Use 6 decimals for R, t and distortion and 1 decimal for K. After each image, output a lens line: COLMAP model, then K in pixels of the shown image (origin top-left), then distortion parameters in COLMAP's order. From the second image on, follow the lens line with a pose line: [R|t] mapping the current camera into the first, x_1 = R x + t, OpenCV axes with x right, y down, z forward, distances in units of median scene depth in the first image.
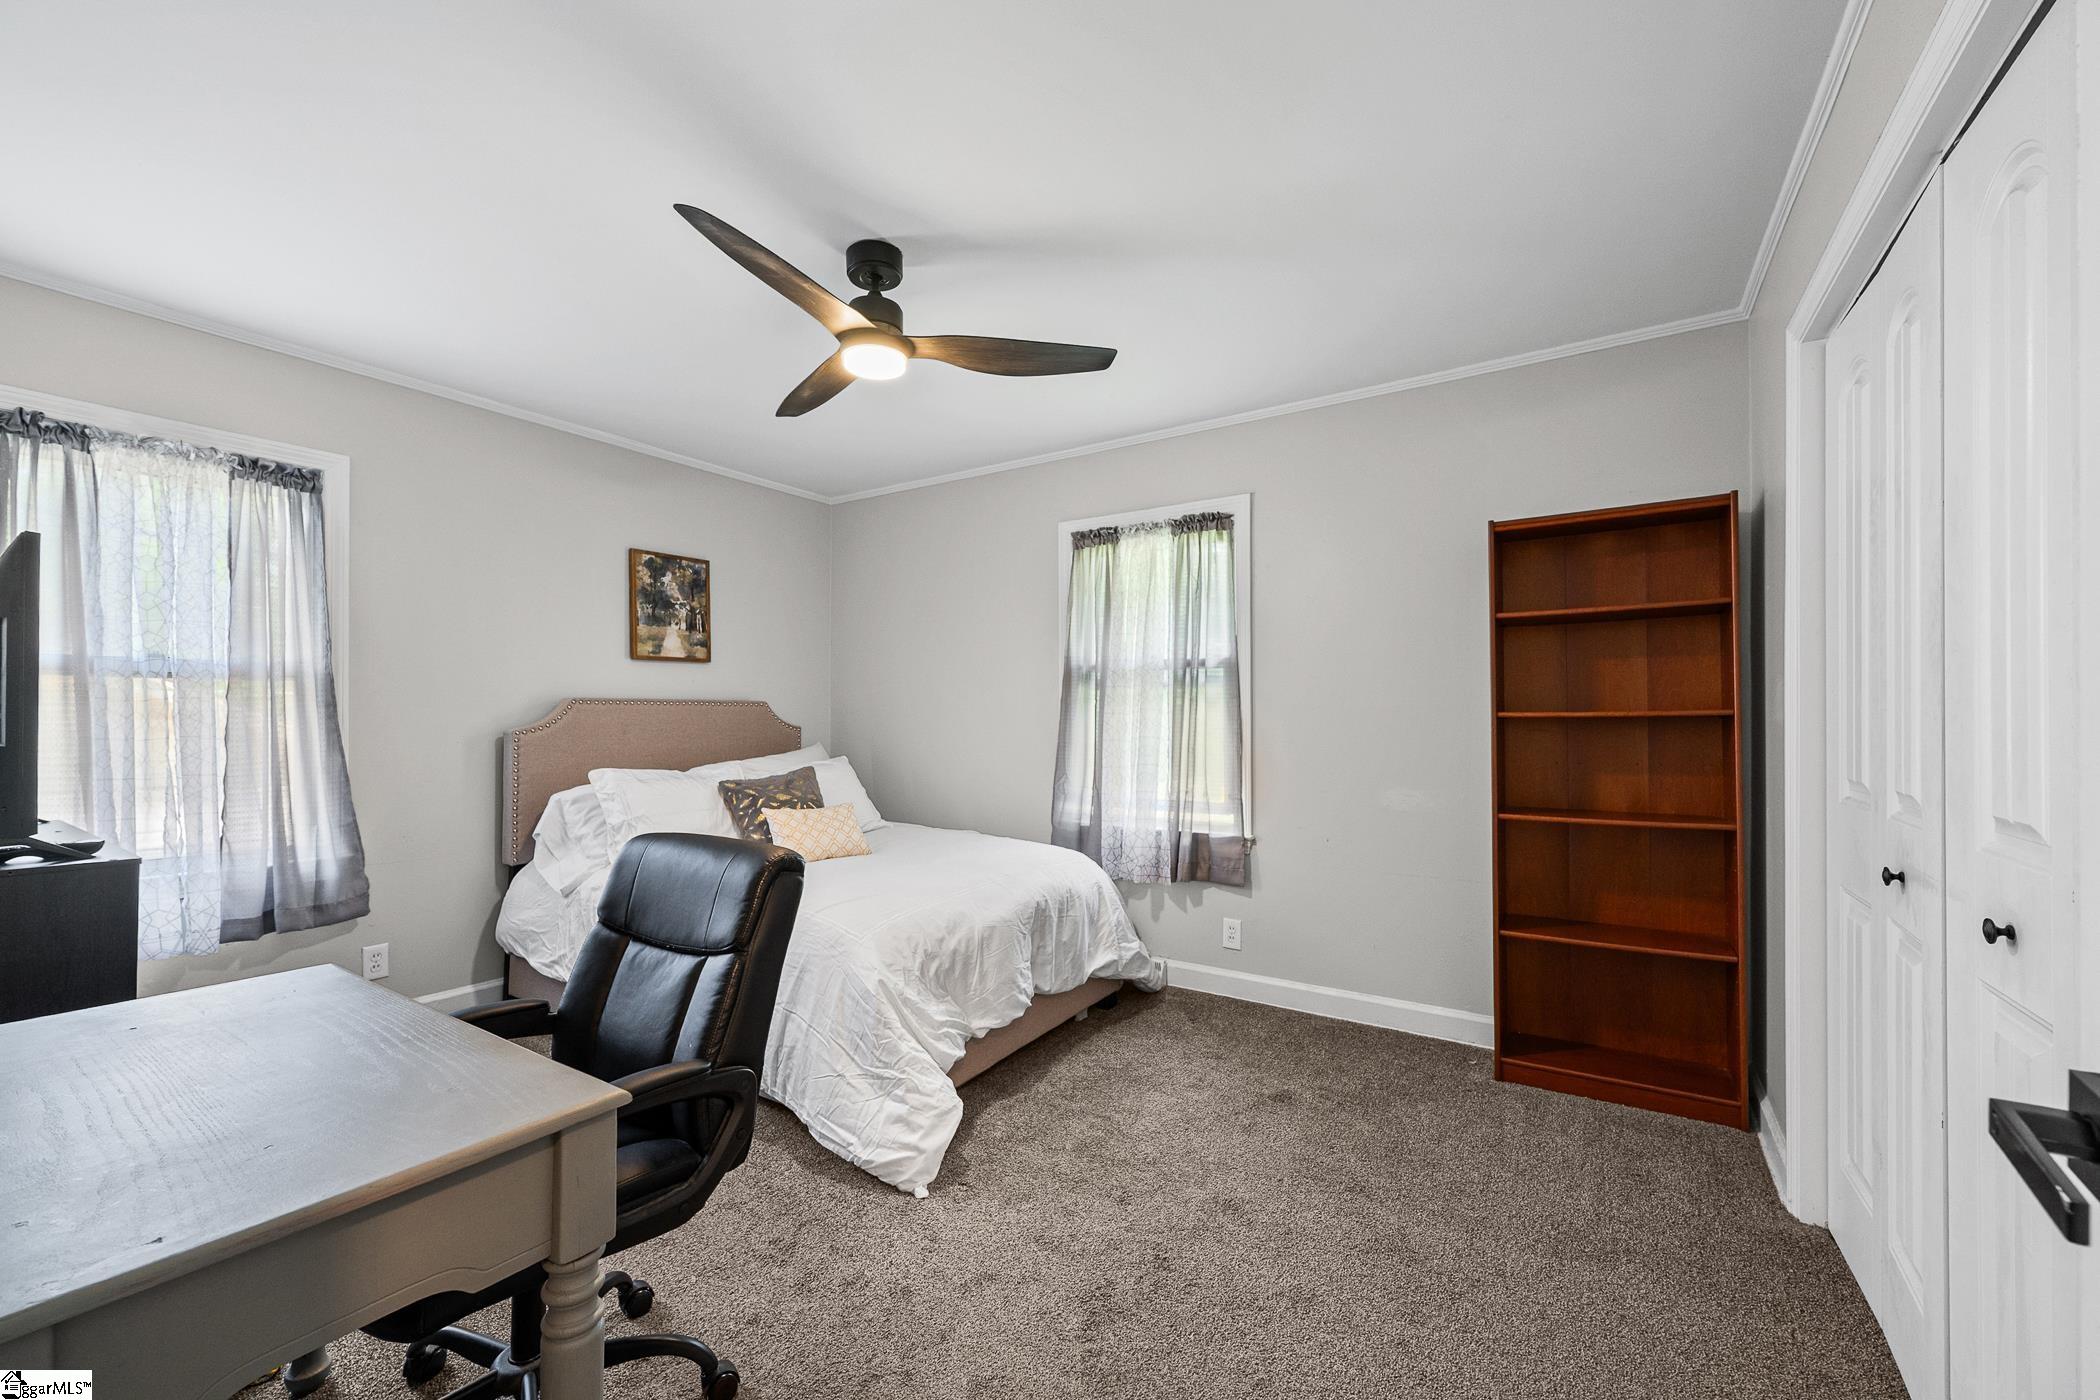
lens RADIAL K [[838.6, 0, 1036.9], [0, 838.6, 701.8], [0, 0, 1]] dist [-0.000801, -0.000665]
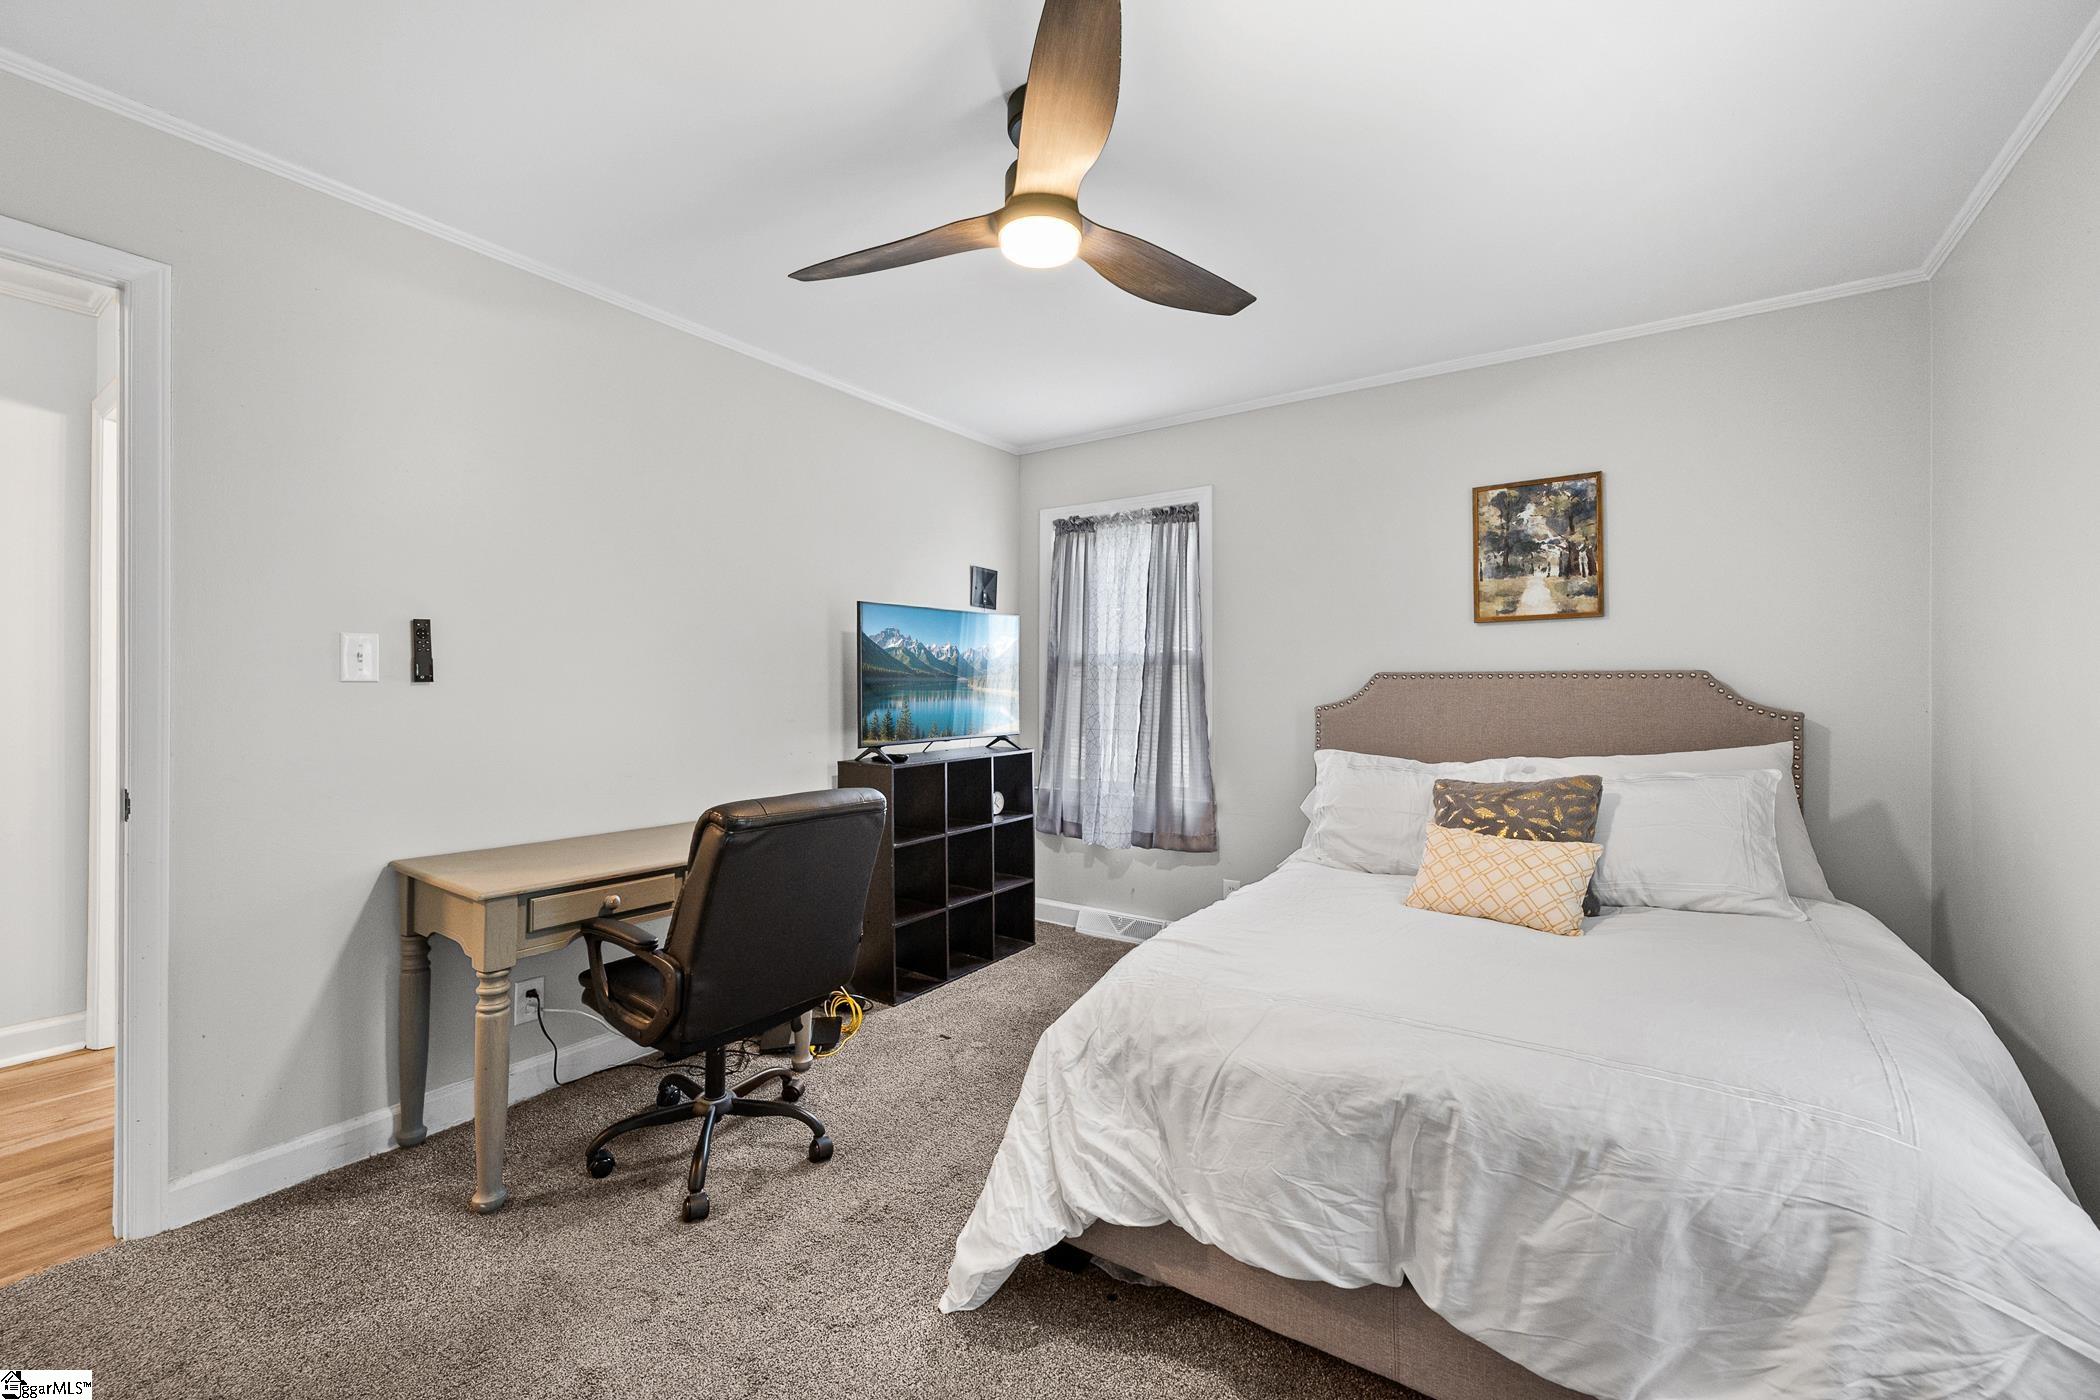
lens RADIAL K [[838.6, 0, 1043.3], [0, 838.6, 685.4], [0, 0, 1]] dist [-0.000801, -0.000665]
pose [[-0.015373, -0.006187, -0.999863, 0.335053], [0.013180, 0.999893, -0.006390, 0.009440], [0.999795, -0.013276, -0.015290, 0.579713]]
